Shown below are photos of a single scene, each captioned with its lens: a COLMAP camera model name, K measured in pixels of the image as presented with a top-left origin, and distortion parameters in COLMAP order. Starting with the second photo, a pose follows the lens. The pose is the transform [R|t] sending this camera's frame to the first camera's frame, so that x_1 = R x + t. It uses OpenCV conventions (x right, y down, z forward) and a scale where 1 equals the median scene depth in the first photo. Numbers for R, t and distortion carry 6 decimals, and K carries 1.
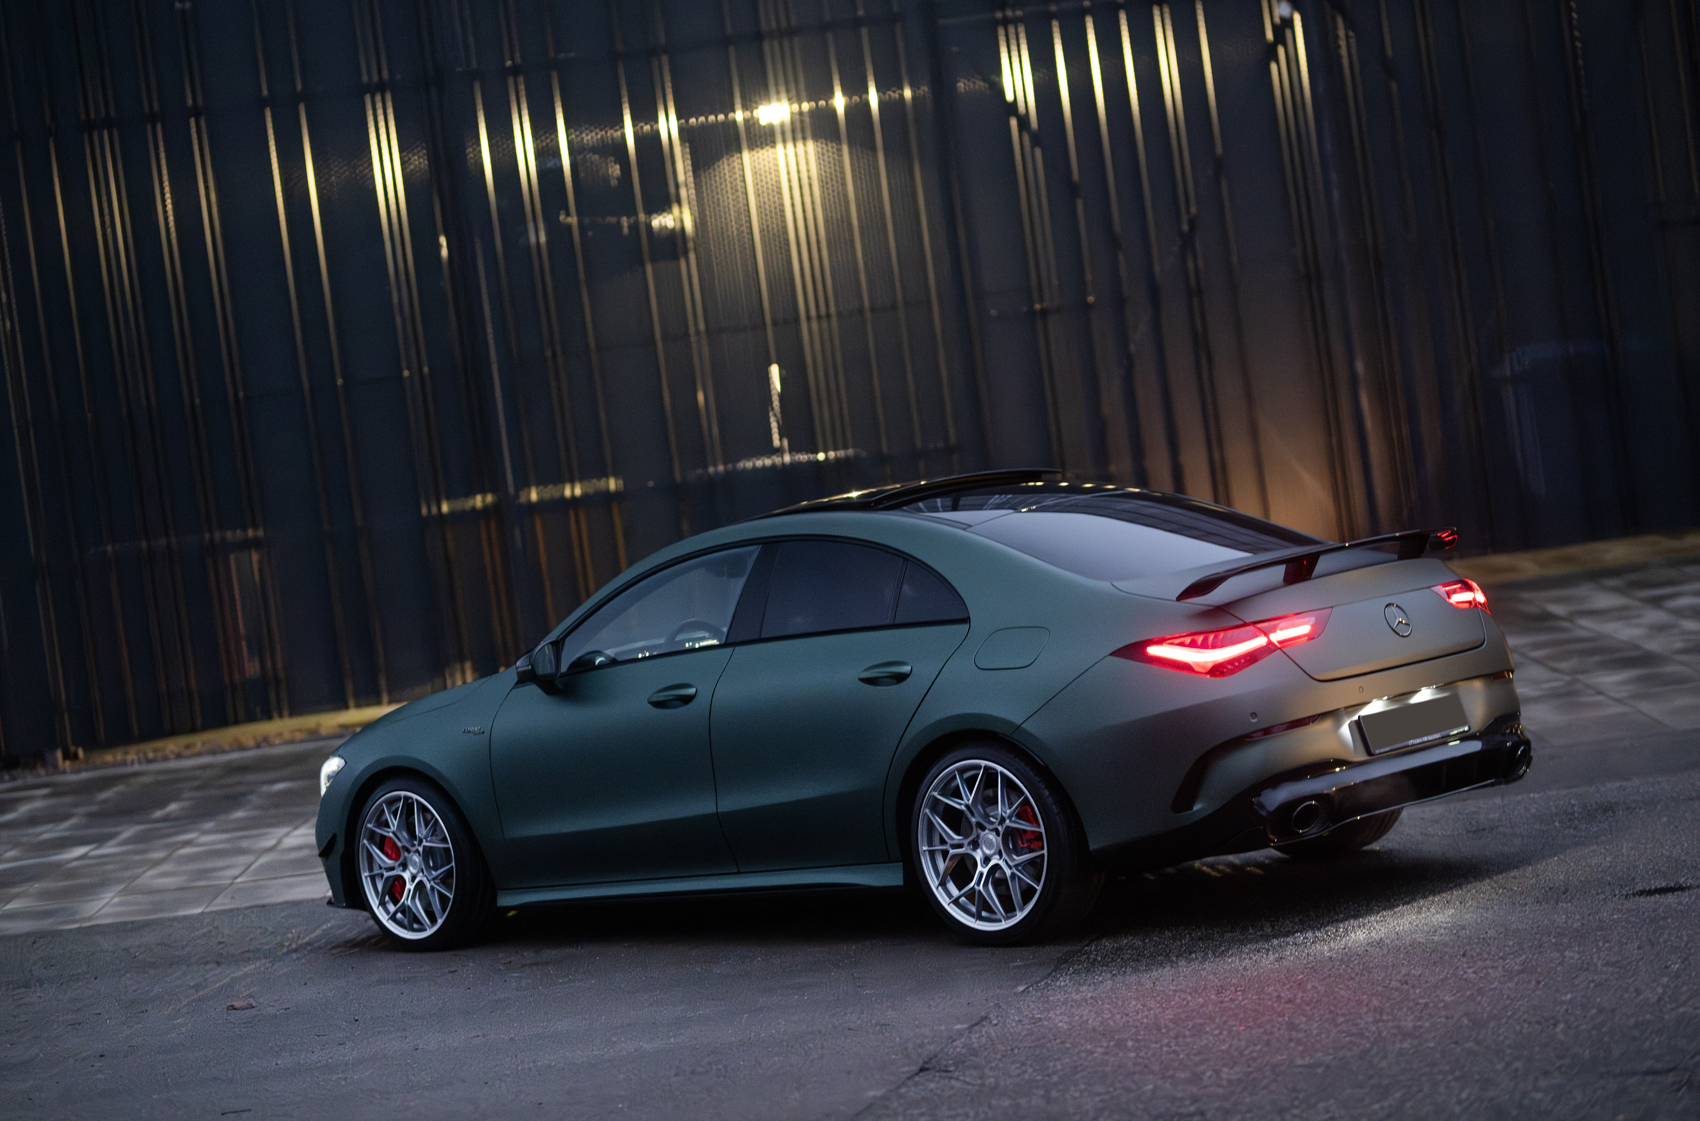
lens RADIAL K [[4180.2, 0, 850.0], [0, 4180.2, 560.5], [0, 0, 1]] dist [0.012247, -0.505271]
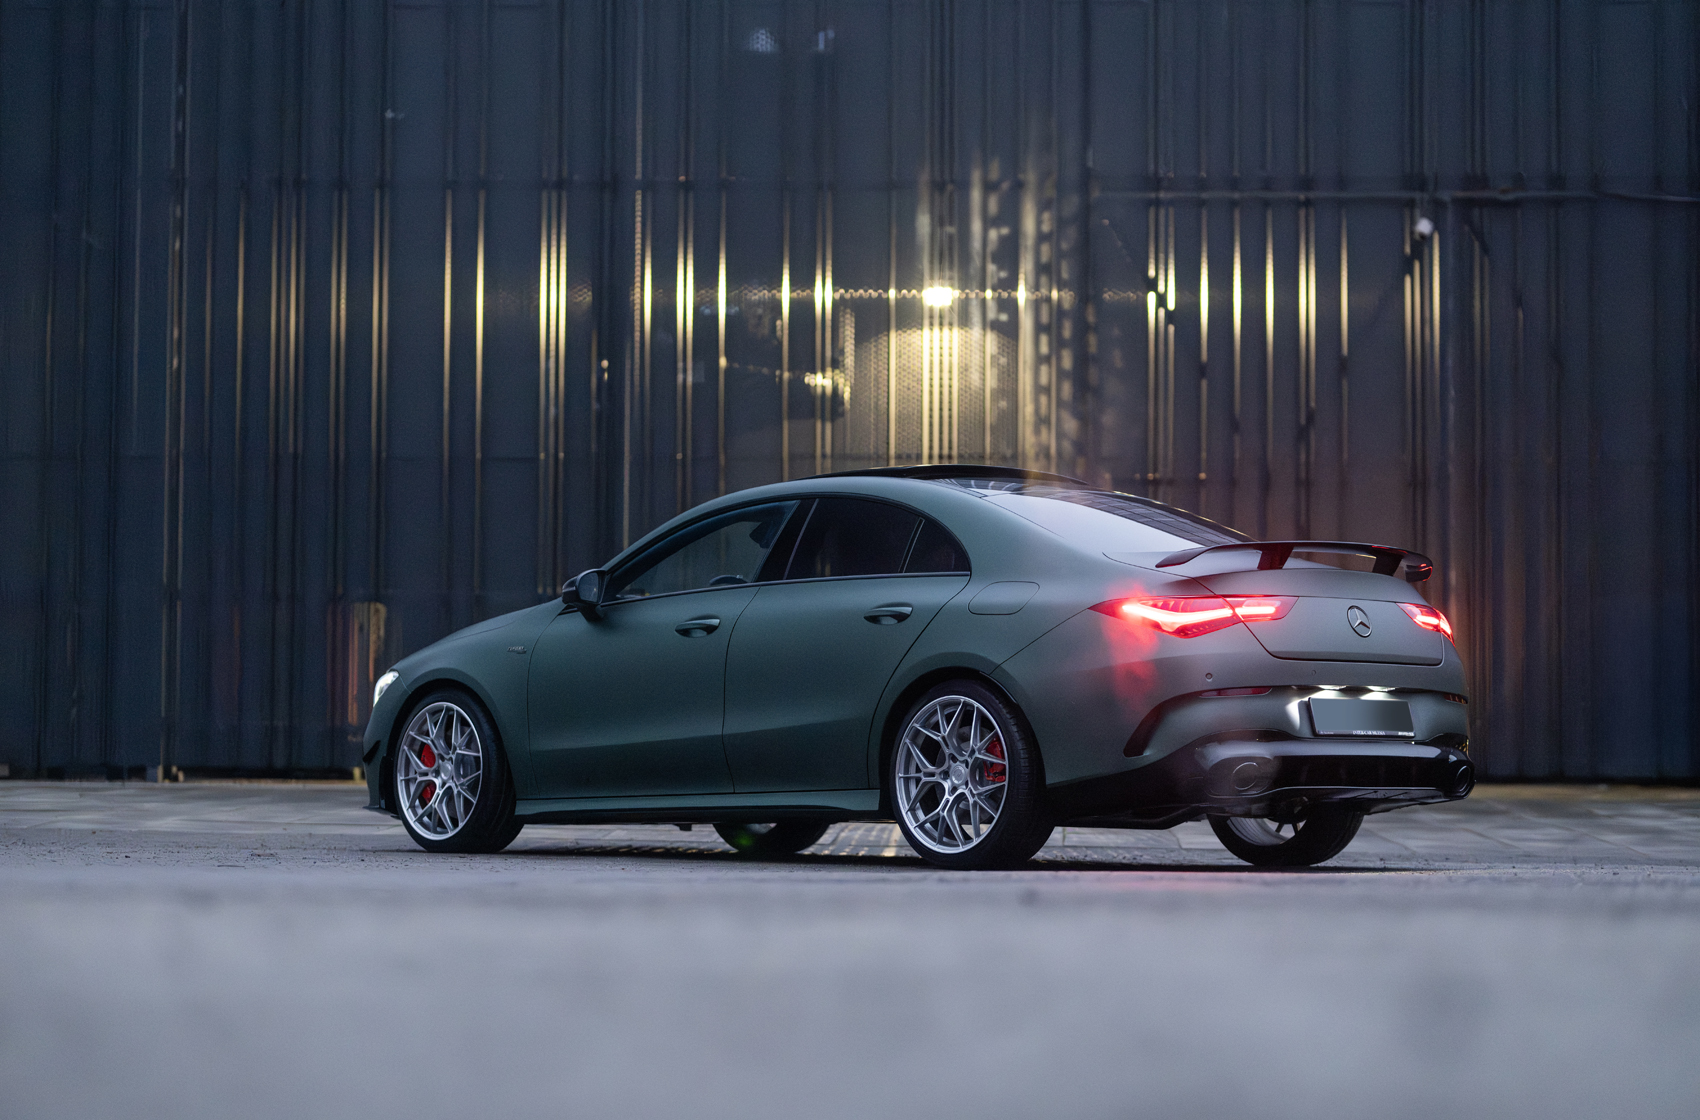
lens RADIAL K [[4267.8, 0, 850.0], [0, 4267.8, 560.0], [0, 0, 1]] dist [0.010718, -0.669582]
pose [[0.989059, 0.138384, -0.051105, 0.047323], [-0.142099, 0.986764, -0.078130, 0.089974], [0.039617, 0.084537, 0.995632, -0.095582]]
